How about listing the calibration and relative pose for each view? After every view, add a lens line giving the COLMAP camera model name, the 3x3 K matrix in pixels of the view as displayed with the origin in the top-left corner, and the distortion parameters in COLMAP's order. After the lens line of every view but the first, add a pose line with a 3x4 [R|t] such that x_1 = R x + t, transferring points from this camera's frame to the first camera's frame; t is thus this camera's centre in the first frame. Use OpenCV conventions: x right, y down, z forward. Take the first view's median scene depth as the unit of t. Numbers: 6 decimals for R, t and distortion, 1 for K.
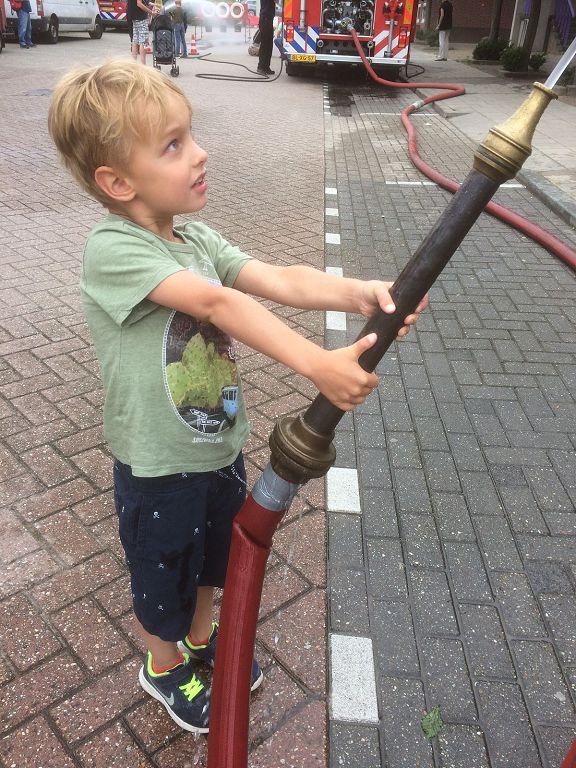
lens RADIAL K [[662.8, 0, 288.0], [0, 662.8, 384.0], [0, 0, 1]] dist [0.107589, -0.145165]
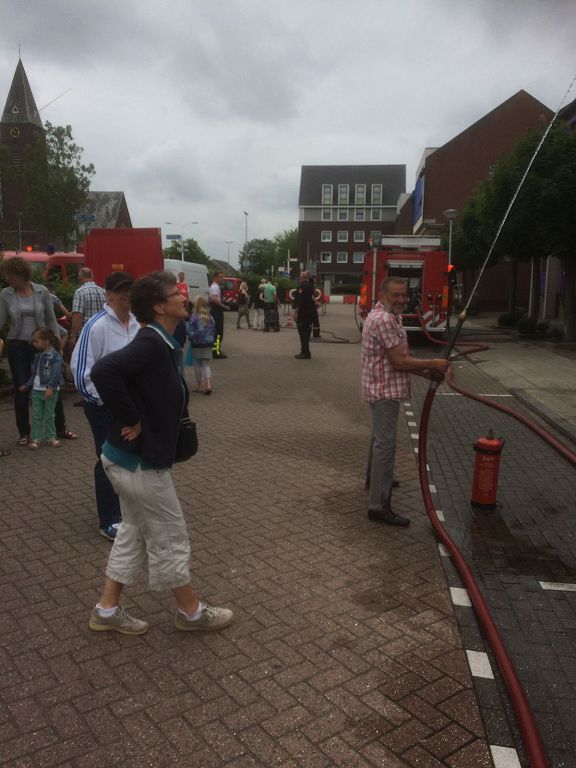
lens RADIAL K [[662.8, 0, 288.0], [0, 662.8, 384.0], [0, 0, 1]] dist [0.107589, -0.145165]
pose [[0.996391, -0.011285, -0.084129, -0.045220], [-0.018865, 0.936895, -0.349100, 0.144105], [0.082760, 0.349428, 0.933301, -0.336221]]
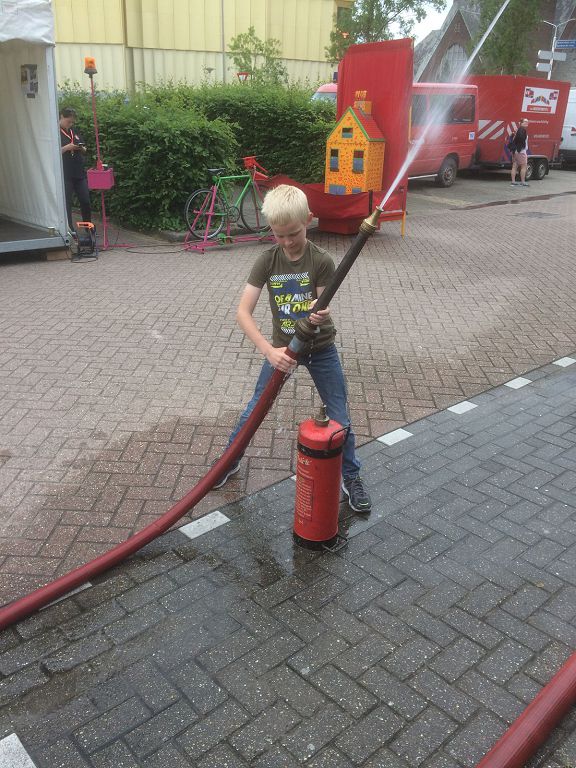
lens RADIAL K [[662.8, 0, 288.0], [0, 662.8, 384.0], [0, 0, 1]] dist [0.107589, -0.145165]
pose [[0.708651, 0.243683, -0.662142, 0.170482], [-0.340019, 0.940249, -0.017869, 0.025062], [0.618224, 0.237804, 0.749165, -0.094895]]
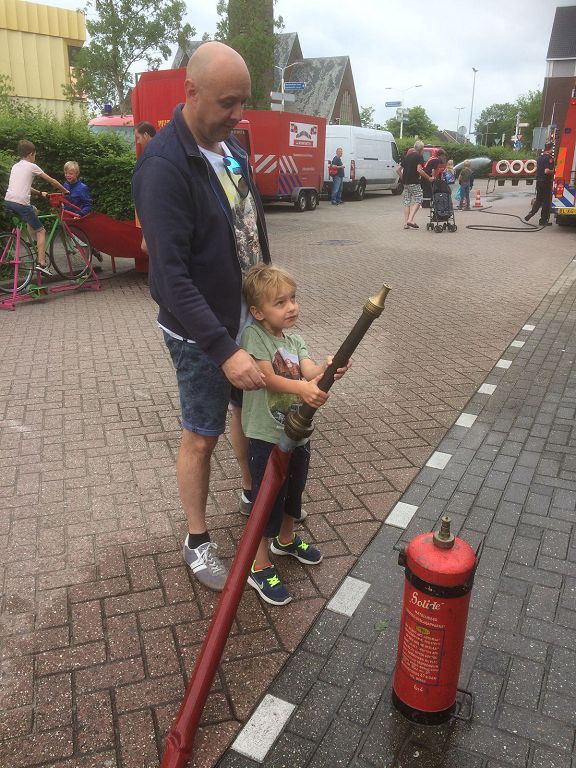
lens RADIAL K [[662.8, 0, 288.0], [0, 662.8, 384.0], [0, 0, 1]] dist [0.107589, -0.145165]
pose [[0.911769, 0.097784, -0.398893, 0.067452], [-0.170942, 0.973471, -0.152095, 0.023459], [0.373438, 0.206863, 0.904296, -0.080466]]
